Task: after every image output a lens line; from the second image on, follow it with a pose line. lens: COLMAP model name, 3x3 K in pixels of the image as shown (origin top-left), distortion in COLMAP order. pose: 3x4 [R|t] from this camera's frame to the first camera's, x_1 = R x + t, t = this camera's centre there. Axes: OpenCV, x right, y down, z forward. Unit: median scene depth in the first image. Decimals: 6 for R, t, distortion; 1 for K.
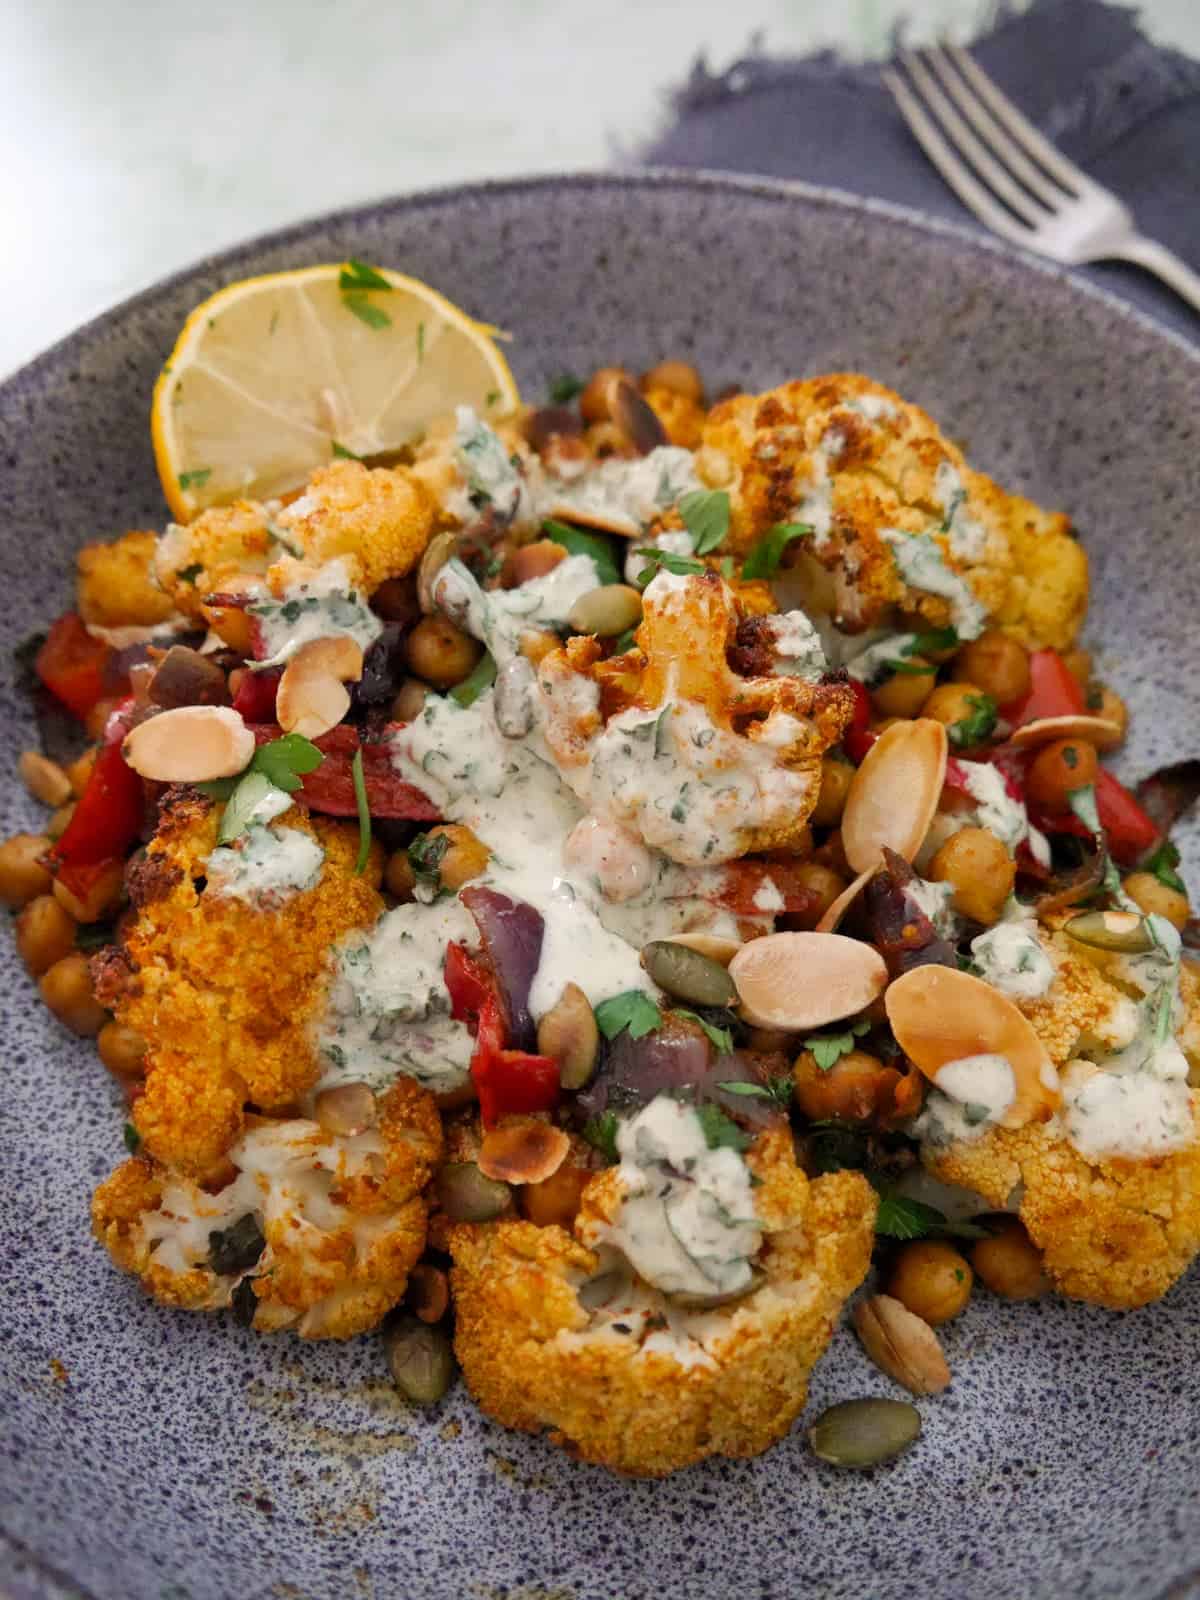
lens RADIAL K [[1333.9, 0, 600.0], [0, 1333.9, 800.0], [0, 0, 1]] dist [-0.050766, -0.001336]
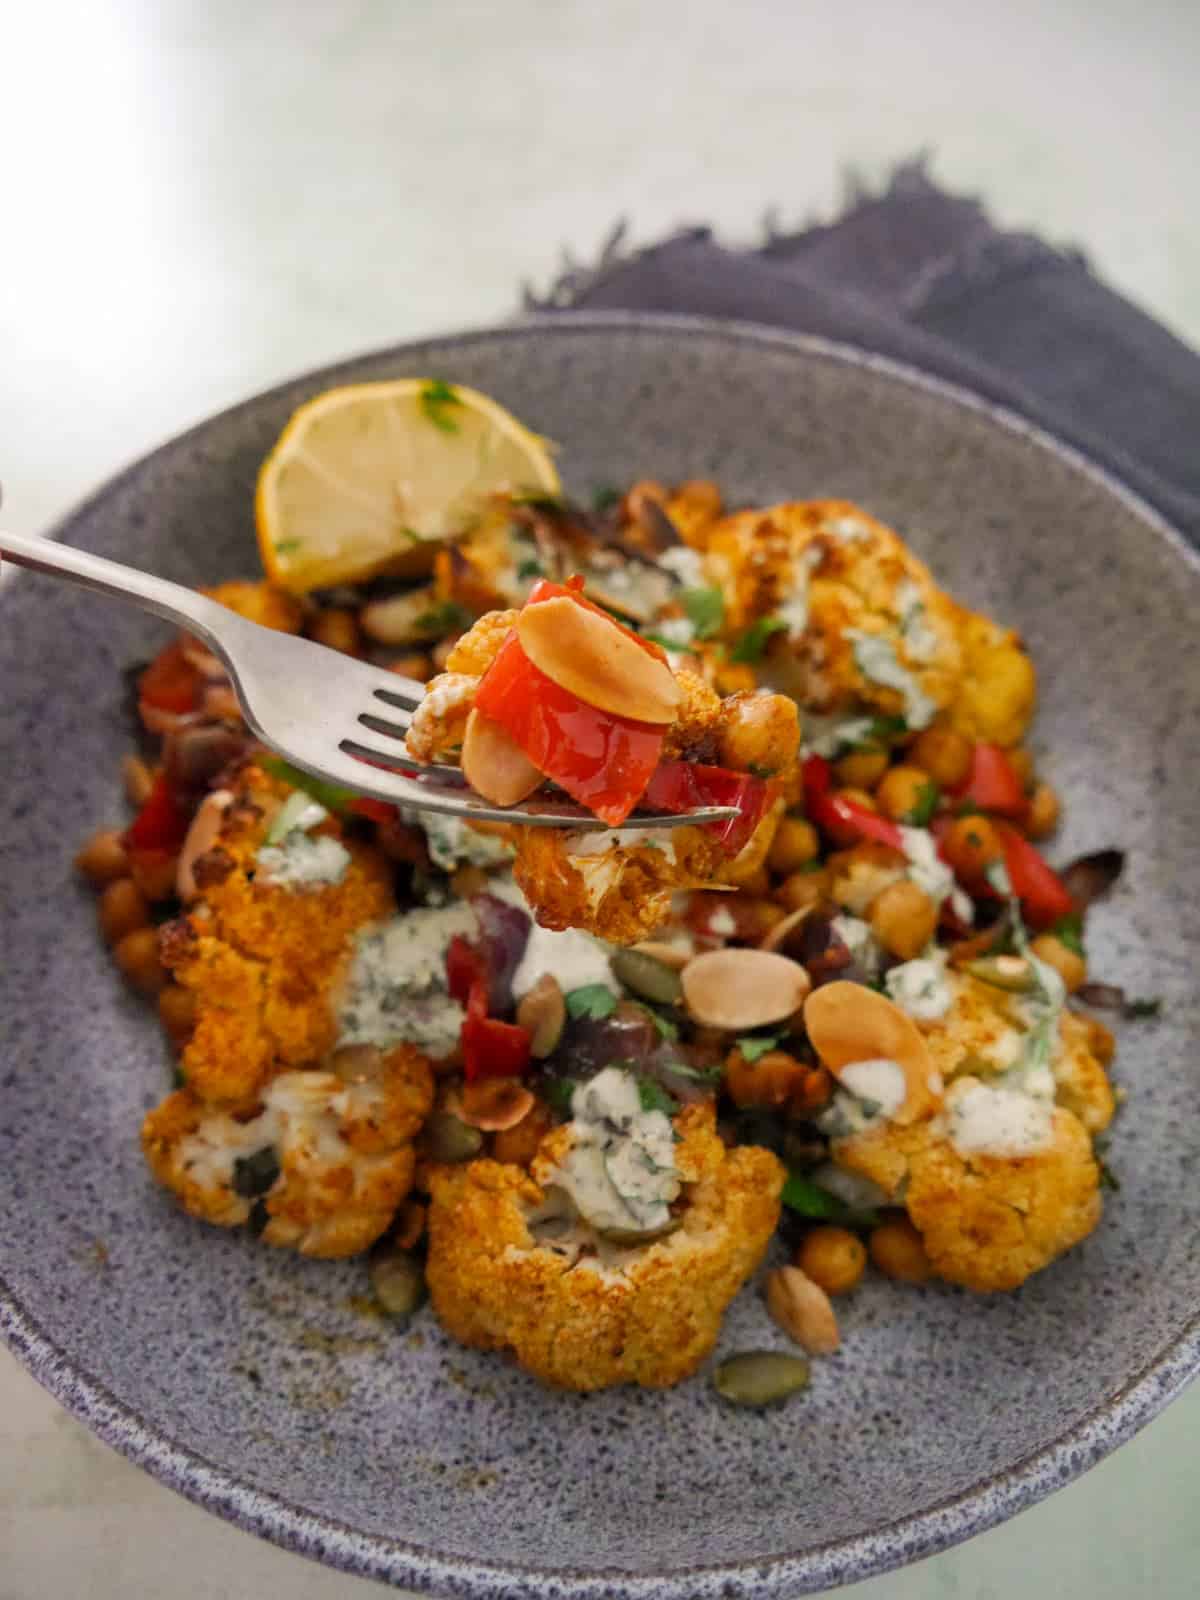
lens RADIAL K [[1333.9, 0, 600.0], [0, 1333.9, 800.0], [0, 0, 1]] dist [-0.050766, -0.001336]
pose [[0.995255, 0.084207, -0.048745, 0.071792], [-0.087681, 0.993385, -0.074157, 0.067136], [0.042178, 0.078079, 0.996055, -0.226838]]
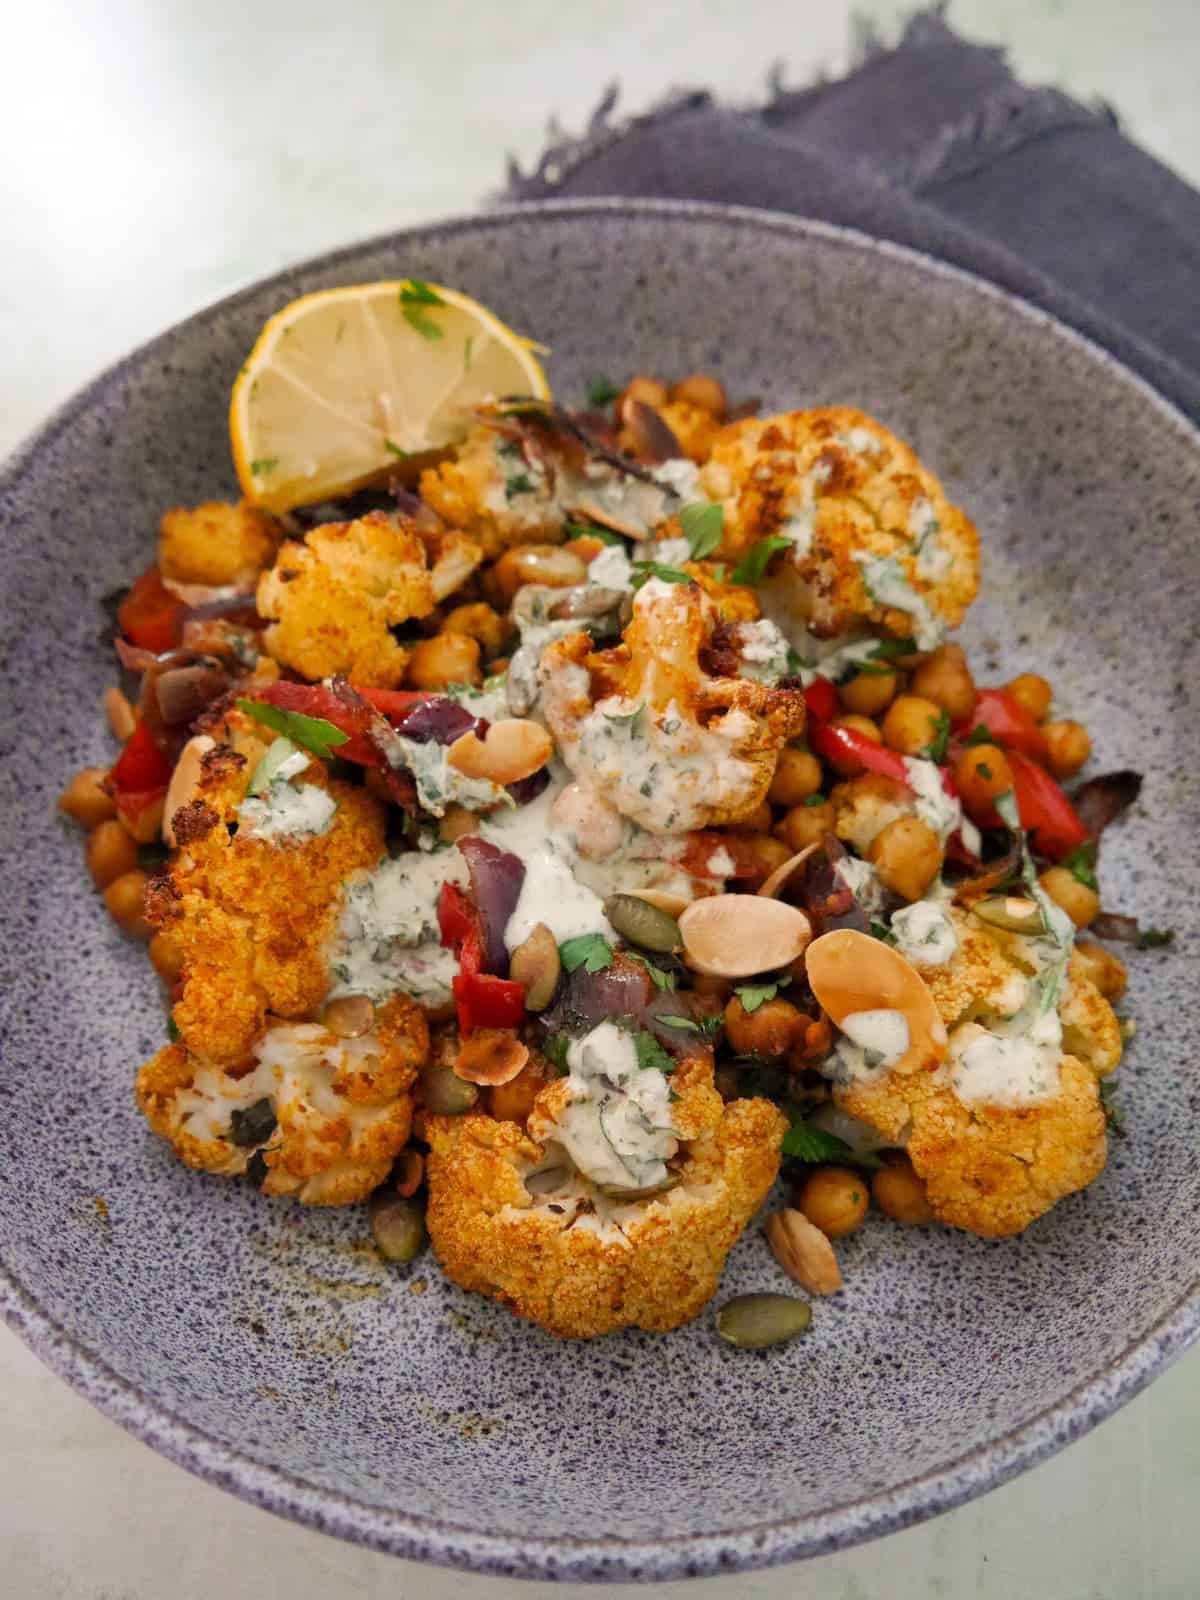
lens RADIAL K [[1333.9, 0, 600.0], [0, 1333.9, 800.0], [0, 0, 1]] dist [-0.050766, -0.001336]
pose [[0.995860, 0.072692, -0.054580, 0.087009], [-0.070713, 0.996797, 0.037353, -0.019960], [0.057121, -0.033339, 0.997810, -0.180667]]
